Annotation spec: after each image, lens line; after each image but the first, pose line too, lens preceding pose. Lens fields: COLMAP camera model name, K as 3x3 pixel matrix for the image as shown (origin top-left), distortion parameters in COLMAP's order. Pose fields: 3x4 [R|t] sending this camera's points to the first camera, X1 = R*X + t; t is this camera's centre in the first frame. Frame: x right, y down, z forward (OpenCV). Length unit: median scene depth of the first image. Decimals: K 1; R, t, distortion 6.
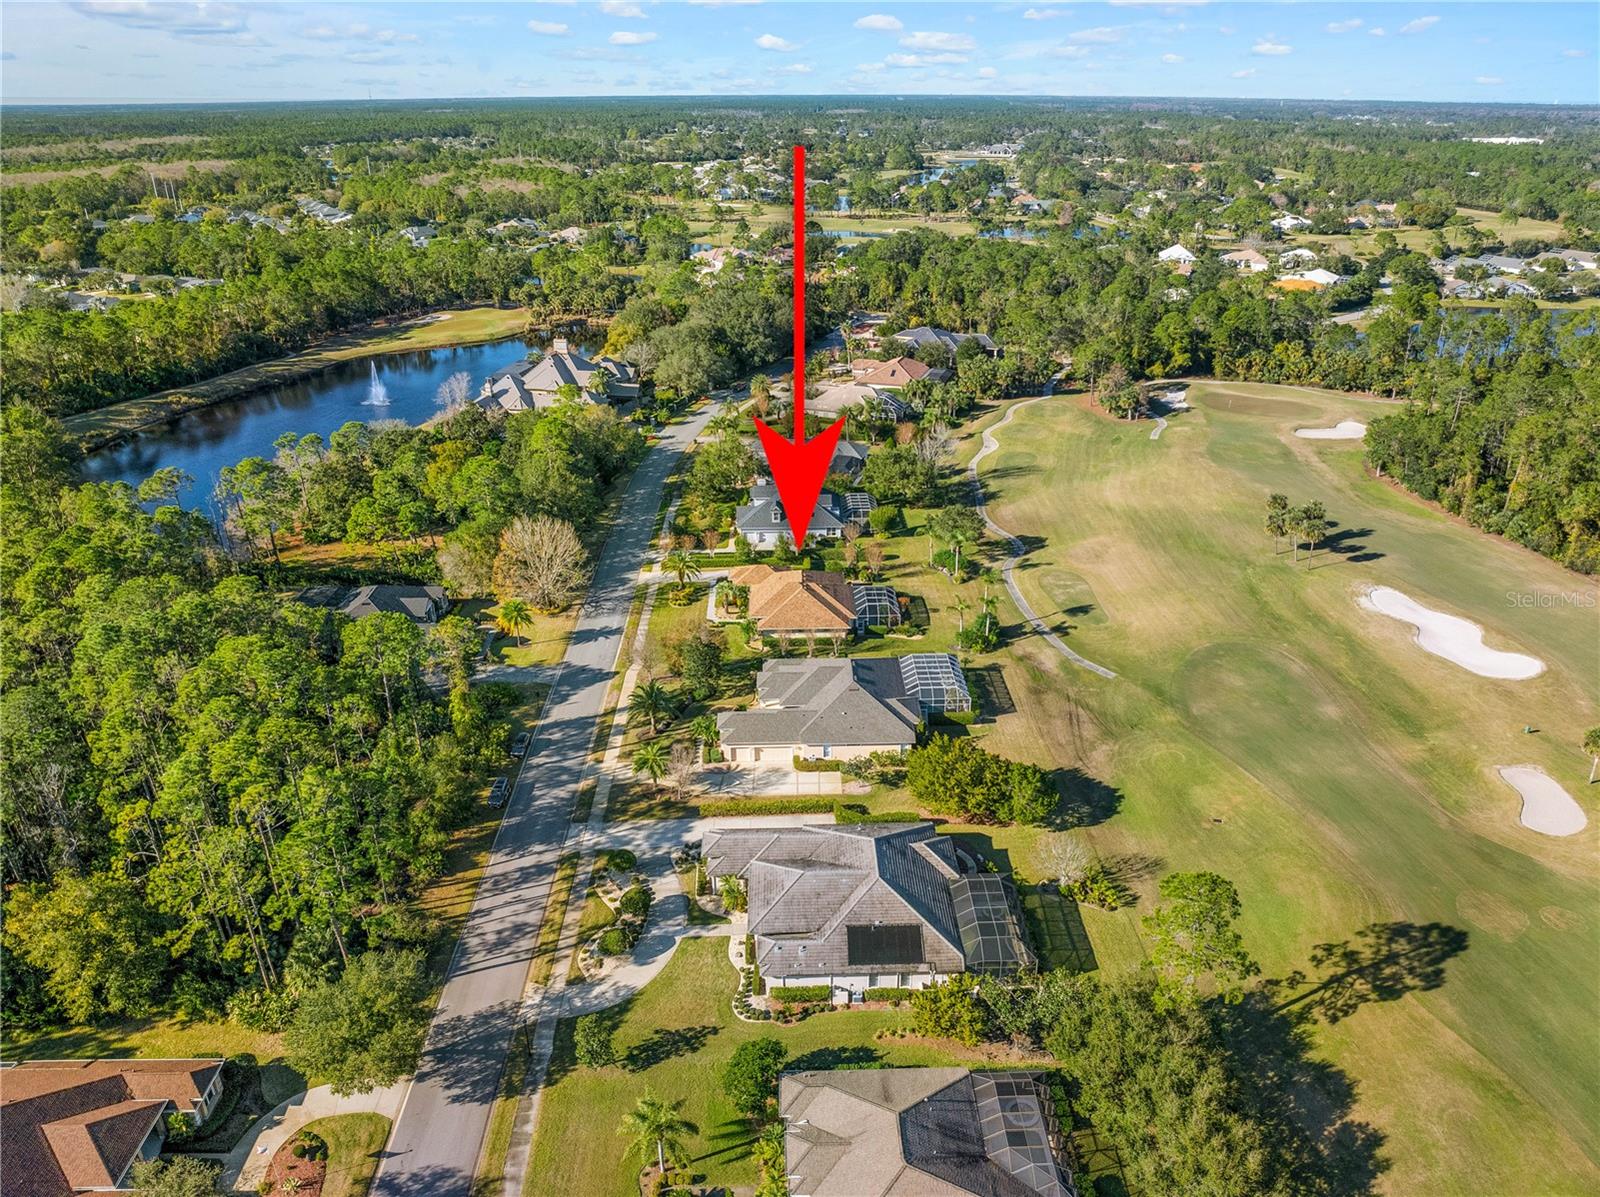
lens RADIAL K [[1105.4, 0, 822.9], [0, 1105.4, 601.6], [0, 0, 1]] dist [-0.030509, 0.000532]
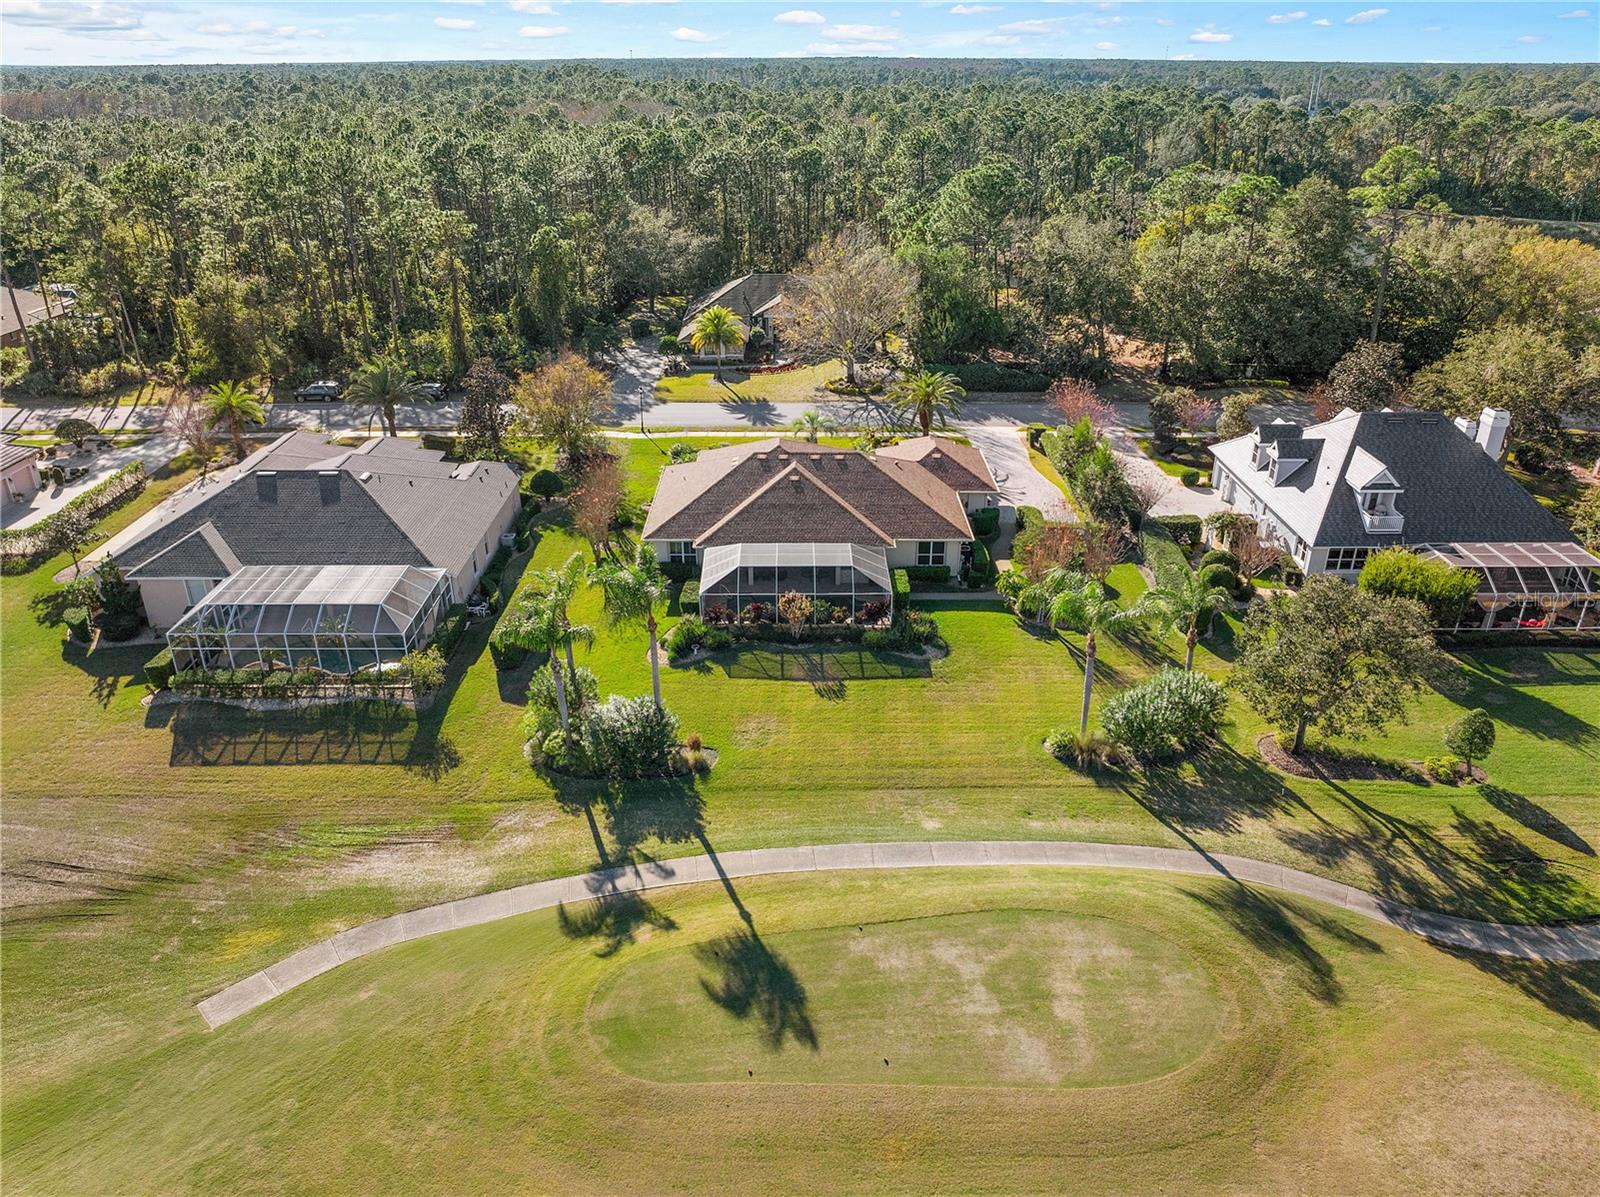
lens RADIAL K [[1105.4, 0, 822.9], [0, 1105.4, 601.6], [0, 0, 1]] dist [-0.030509, 0.000532]
pose [[-0.023618, 0.444716, -0.895360, 0.407942], [-0.415110, 0.810390, 0.413463, -0.159236], [0.909465, 0.381438, 0.165466, 0.968843]]
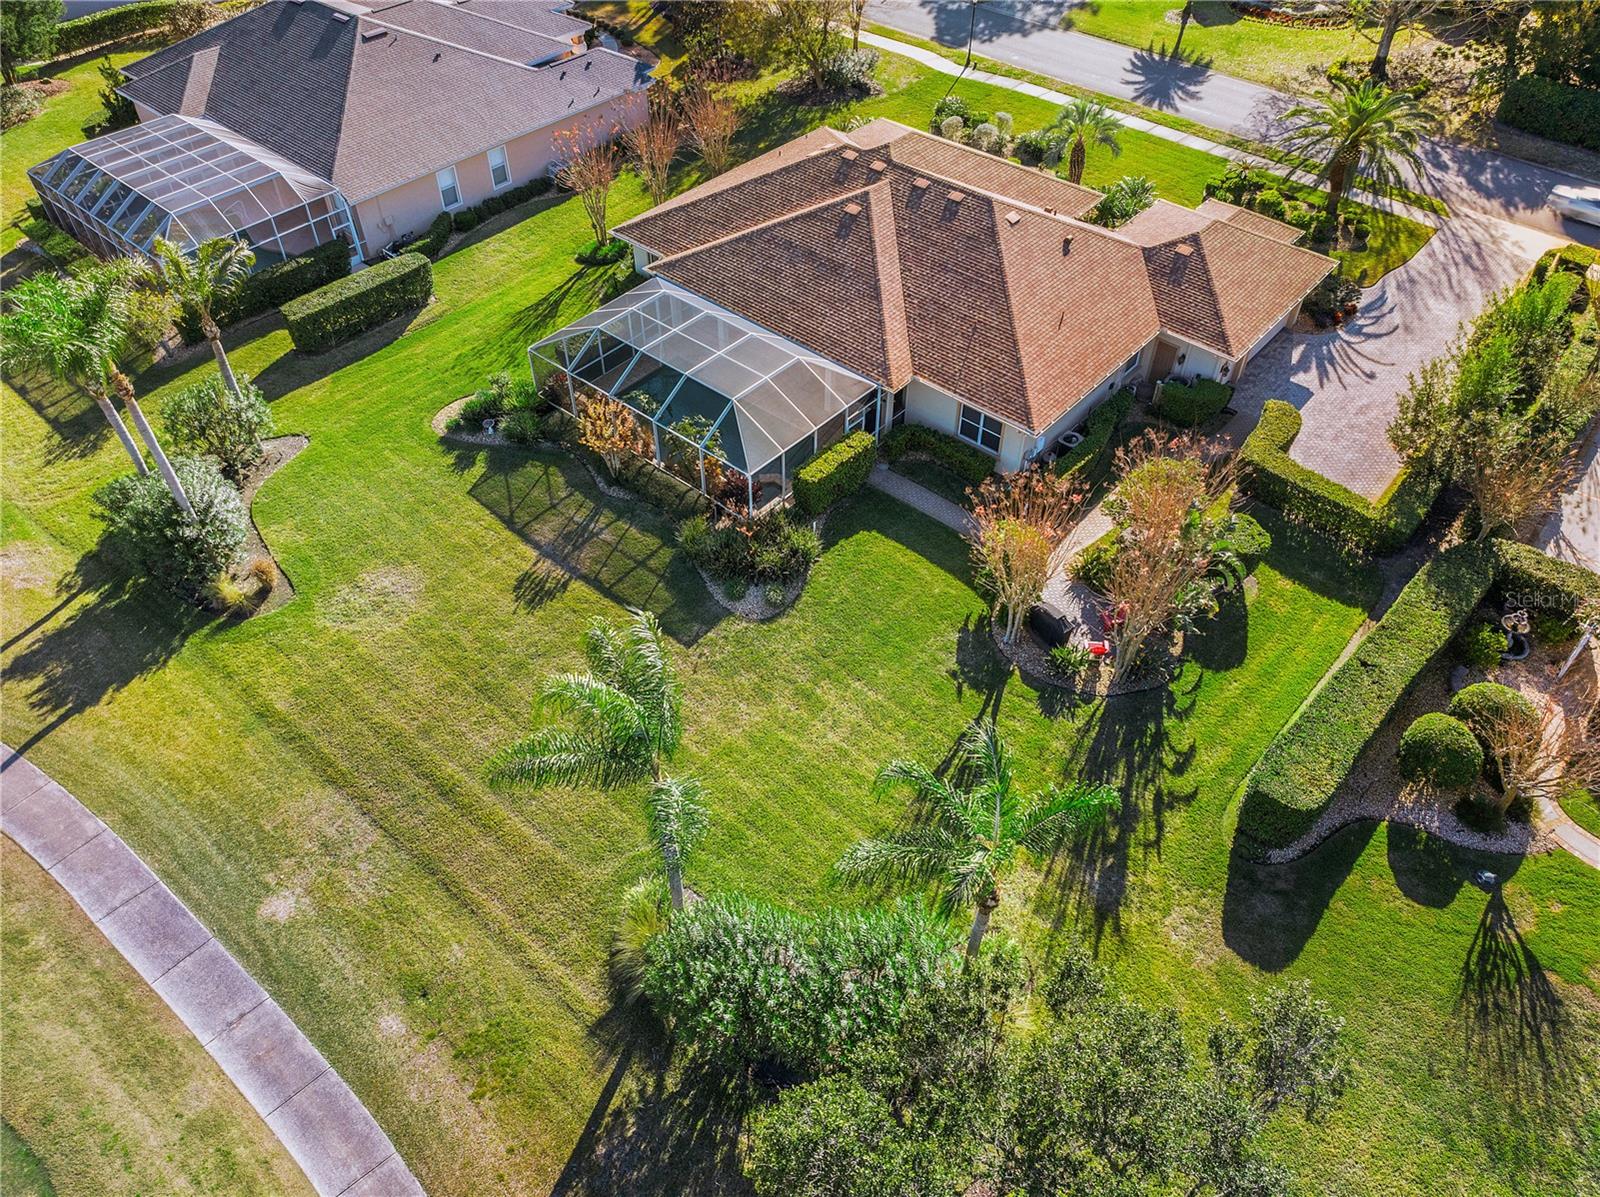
lens RADIAL K [[1126.6, 0, 806.2], [0, 1126.6, 596.7], [0, 0, 1]] dist [-0.042242, 0.003280]
pose [[-0.687344, 0.519887, -0.507224, 0.180364], [-0.299638, 0.433184, 0.850040, -0.190695], [0.661646, 0.736254, -0.141969, 1.107008]]
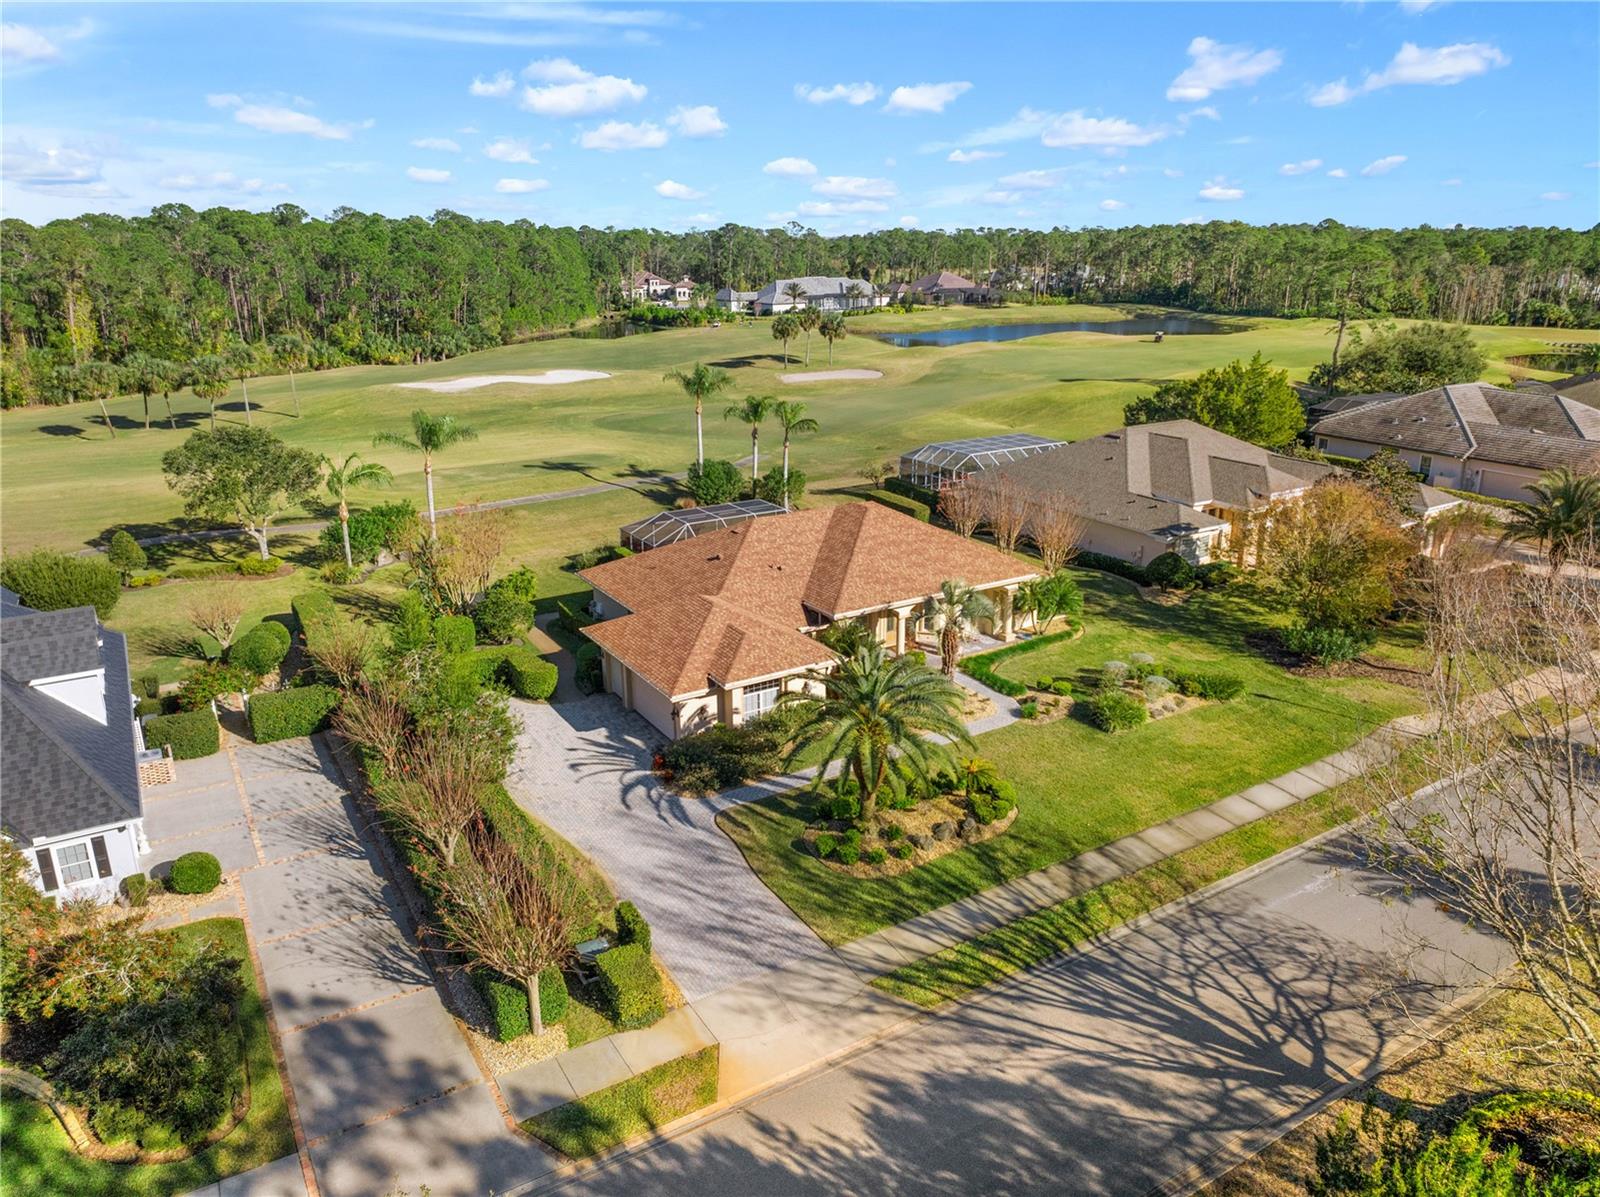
lens RADIAL K [[1126.2, 0, 793.9], [0, 1126.2, 598.6], [0, 0, 1]] dist [-0.007138, -0.104478]
pose [[-0.482236, -0.267972, 0.834050, -0.315709], [0.368594, 0.801628, 0.470670, -0.163655], [-0.794725, 0.534400, -0.287801, 1.134091]]
